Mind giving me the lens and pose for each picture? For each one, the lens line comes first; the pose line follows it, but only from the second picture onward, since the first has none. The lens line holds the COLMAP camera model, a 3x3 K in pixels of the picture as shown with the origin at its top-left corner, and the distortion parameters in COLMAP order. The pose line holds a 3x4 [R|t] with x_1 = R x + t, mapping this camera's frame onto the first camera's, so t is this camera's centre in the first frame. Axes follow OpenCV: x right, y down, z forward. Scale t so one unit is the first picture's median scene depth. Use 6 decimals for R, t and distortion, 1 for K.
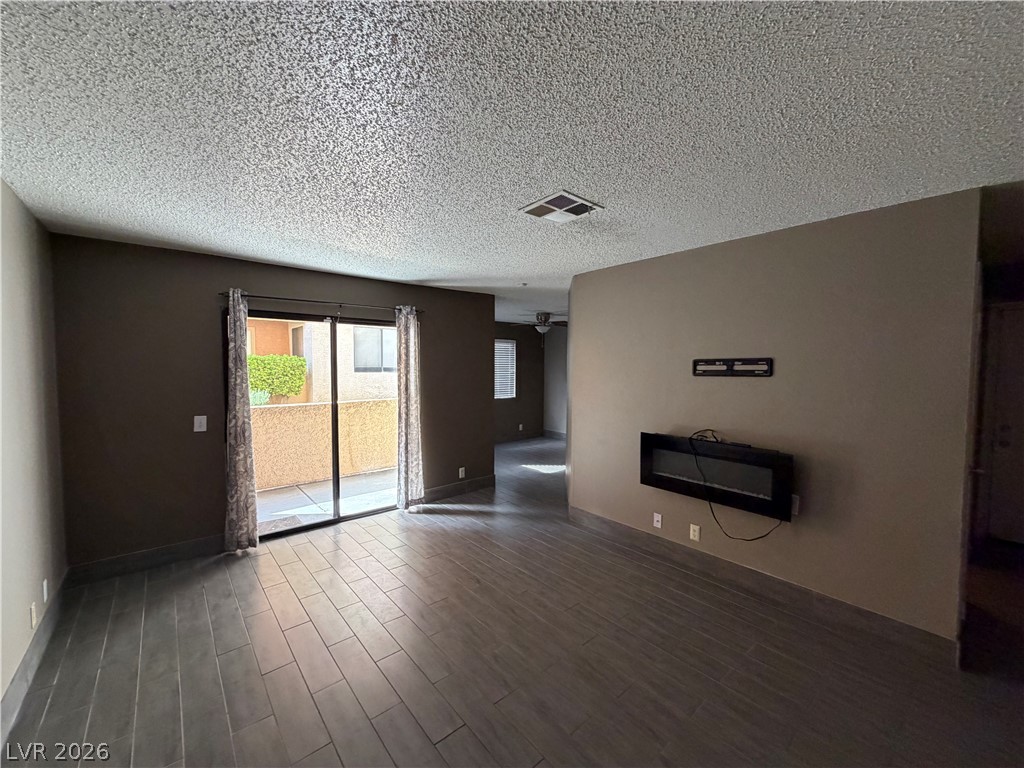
lens RADIAL K [[410.7, 0, 510.2], [0, 410.7, 385.1], [0, 0, 1]] dist [0.001444, -0.000333]
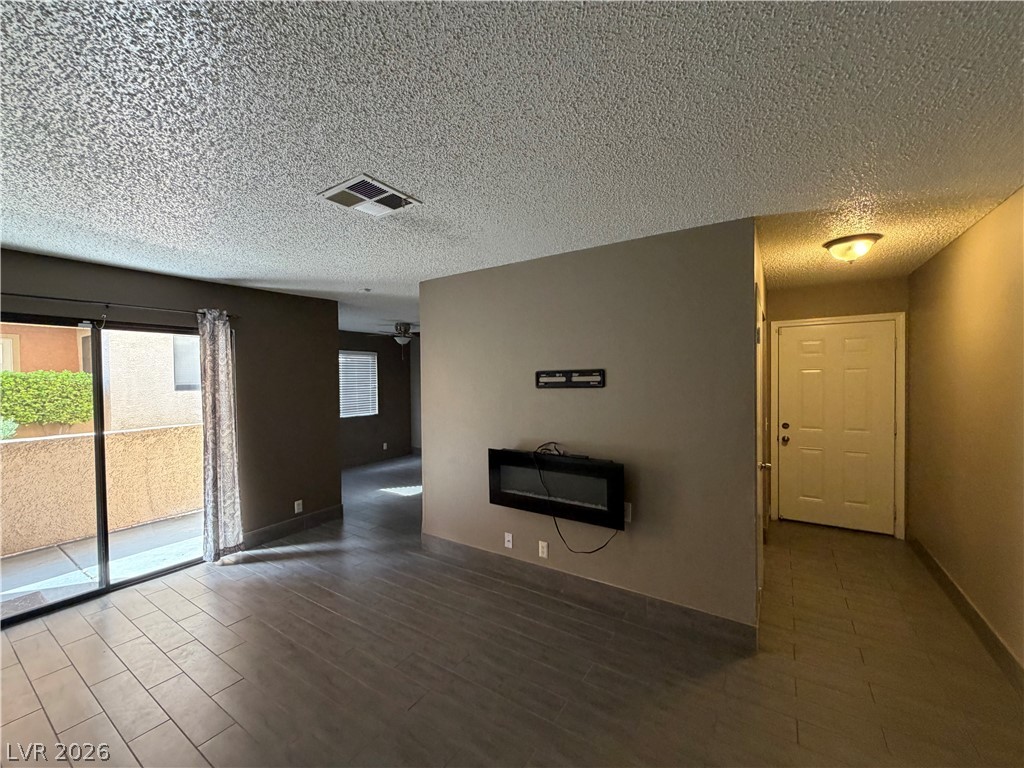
lens RADIAL K [[410.7, 0, 511.5], [0, 410.7, 384.9], [0, 0, 1]] dist [0.001444, -0.000333]
pose [[0.960041, -0.020308, 0.279123, 0.110858], [0.028918, 0.999223, -0.026765, -0.005379], [-0.278362, 0.033767, 0.959882, 0.073639]]
